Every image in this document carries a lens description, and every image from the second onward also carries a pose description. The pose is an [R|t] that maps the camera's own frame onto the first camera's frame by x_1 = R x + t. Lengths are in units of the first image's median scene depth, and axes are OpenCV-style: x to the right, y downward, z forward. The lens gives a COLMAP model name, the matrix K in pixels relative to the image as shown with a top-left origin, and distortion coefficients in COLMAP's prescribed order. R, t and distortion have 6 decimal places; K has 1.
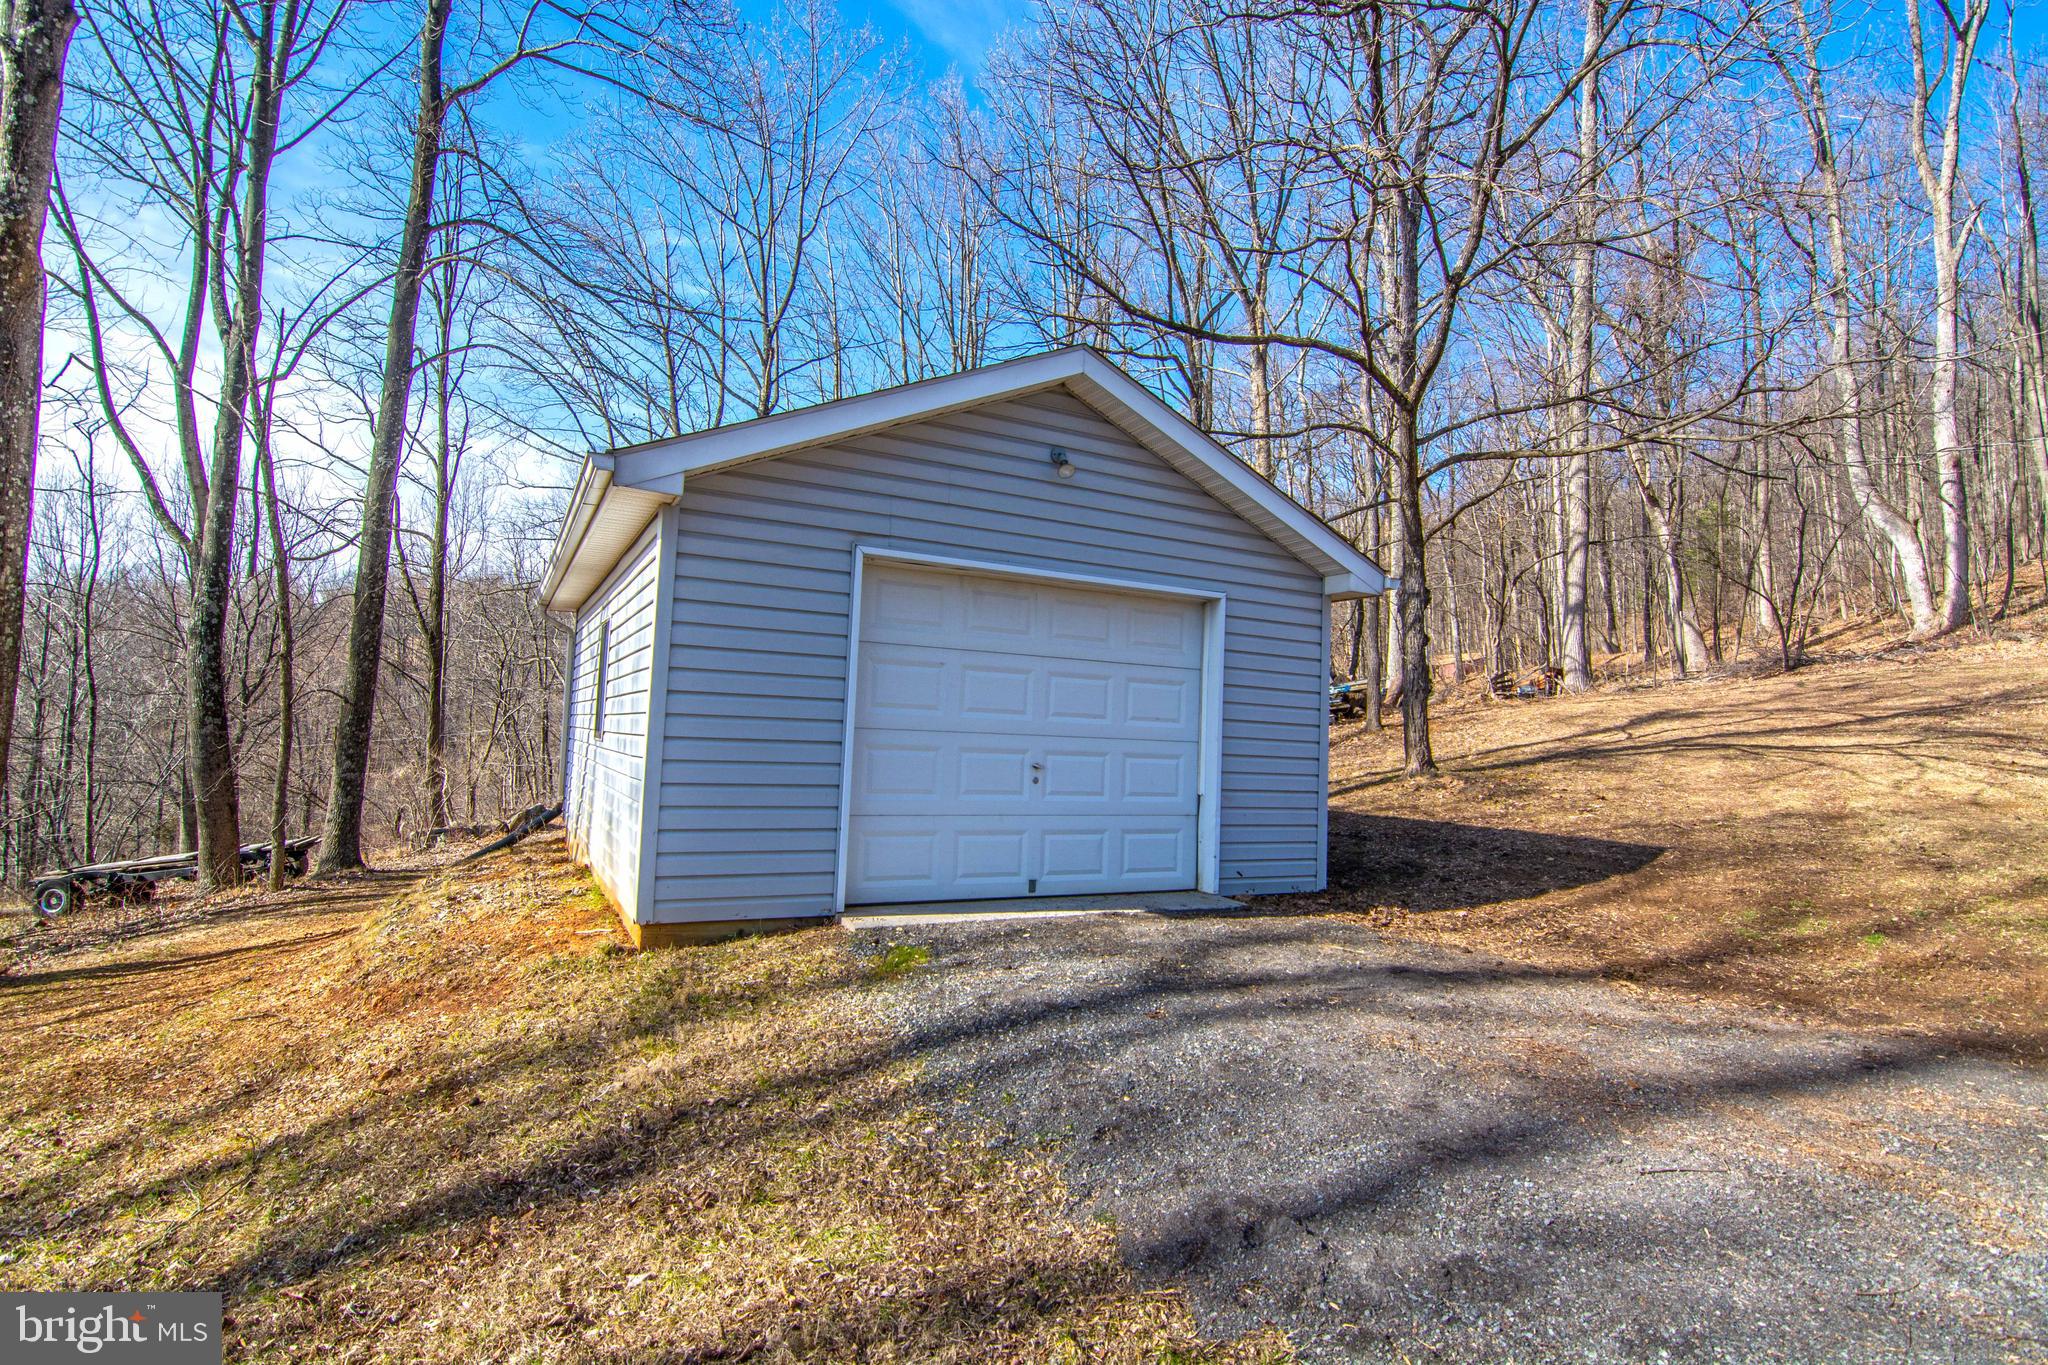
lens RADIAL K [[1000.9, 0, 1017.0], [0, 1000.9, 668.8], [0, 0, 1]] dist [-0.008292, -0.008309]
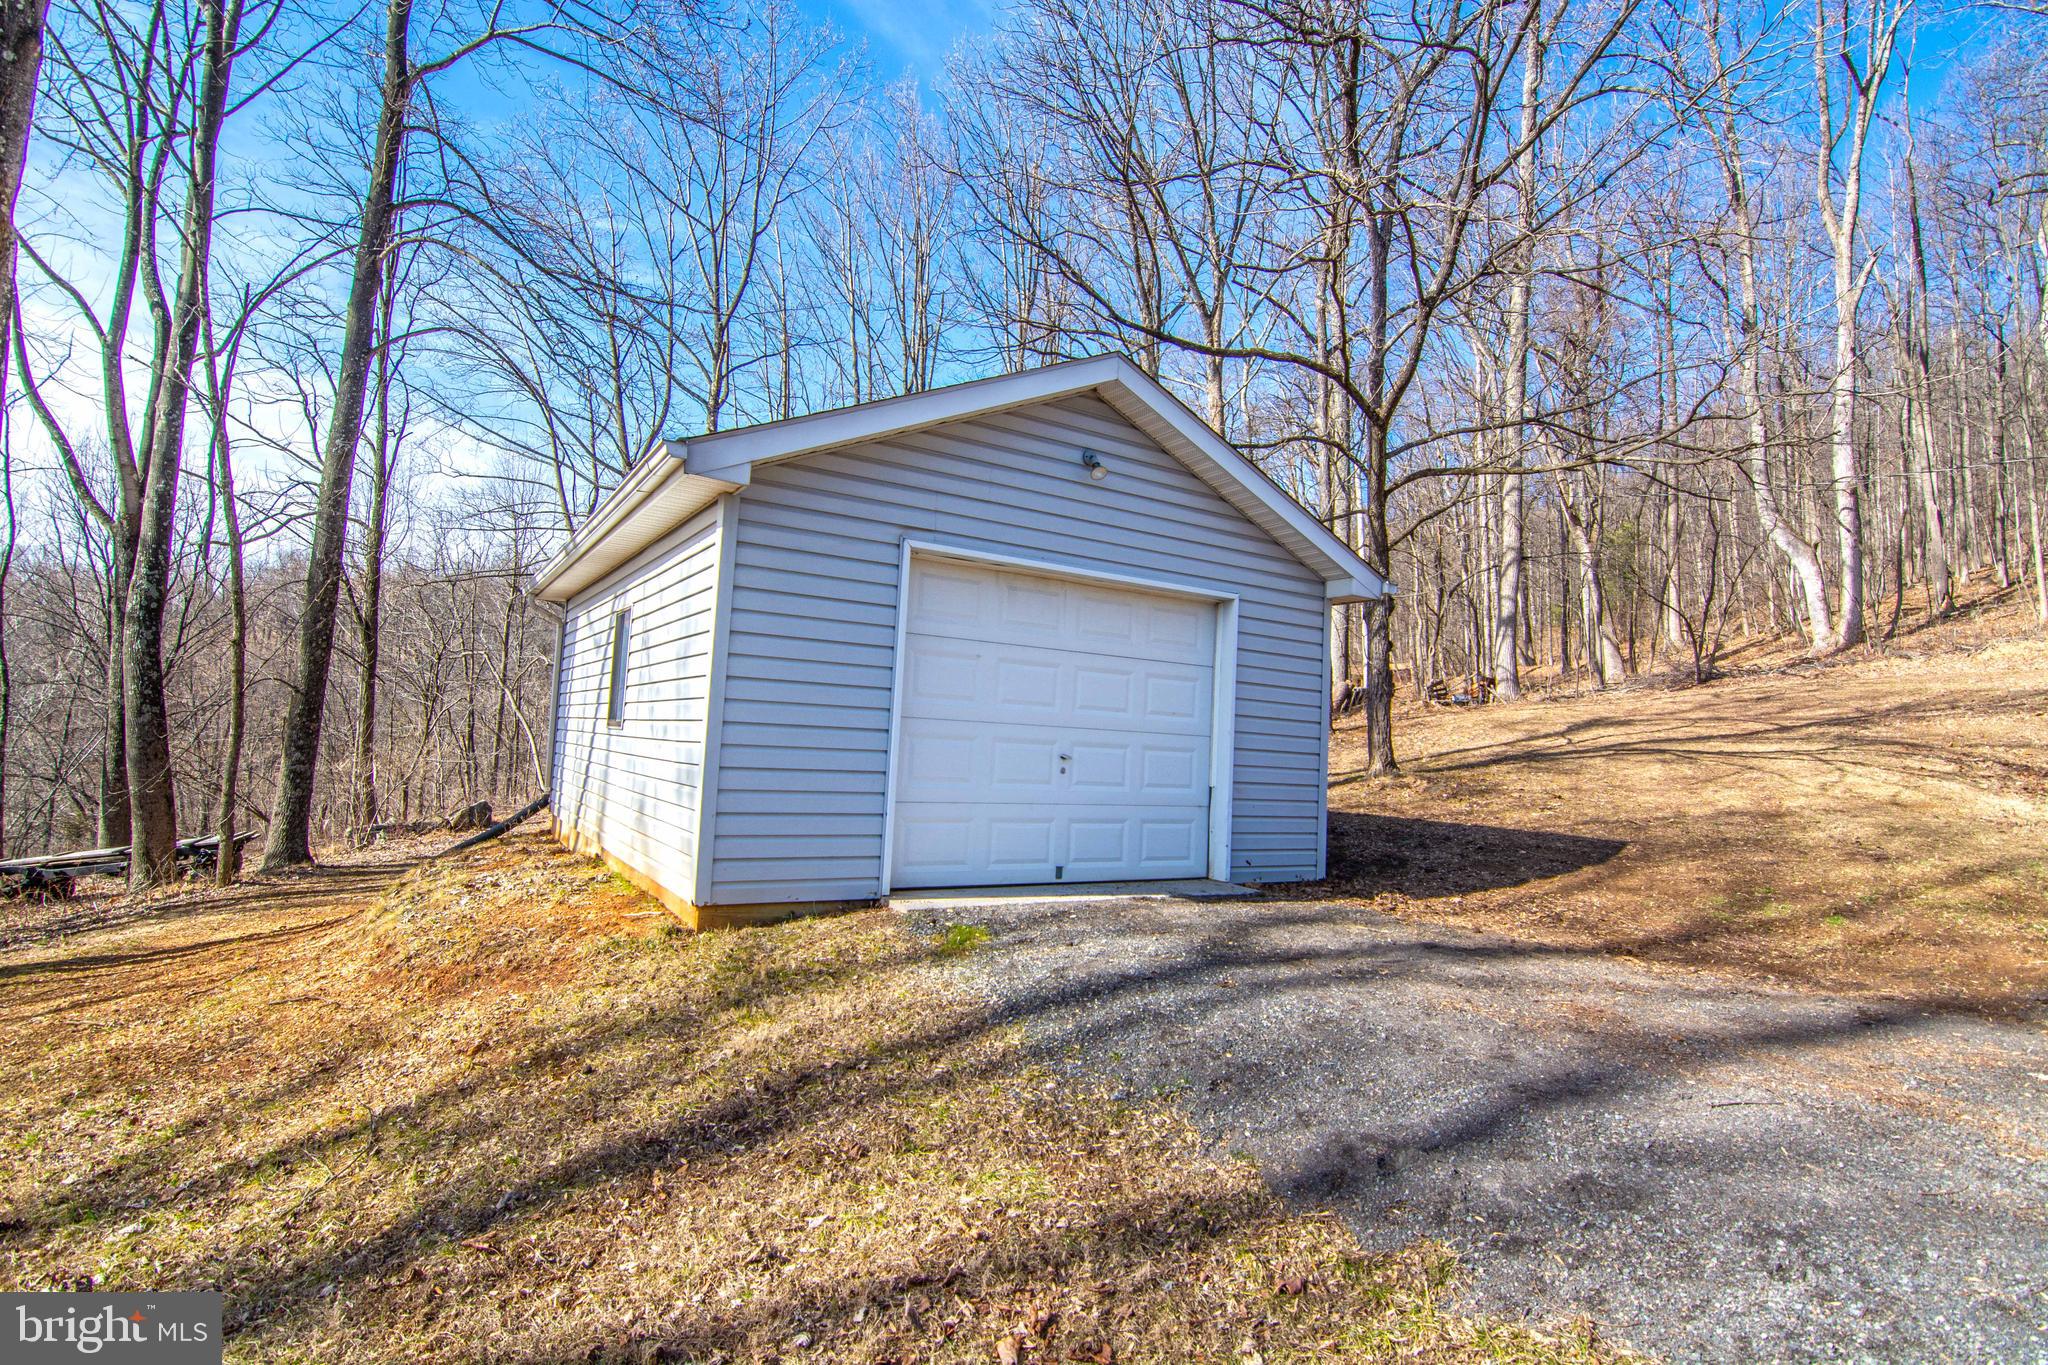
lens RADIAL K [[1000.9, 0, 1017.0], [0, 1000.9, 668.8], [0, 0, 1]] dist [-0.008292, -0.008309]
pose [[0.997481, 0.015803, 0.069151, -0.096316], [-0.015516, 0.999869, -0.004681, 0.011025], [-0.069216, 0.003597, 0.997595, -0.028466]]
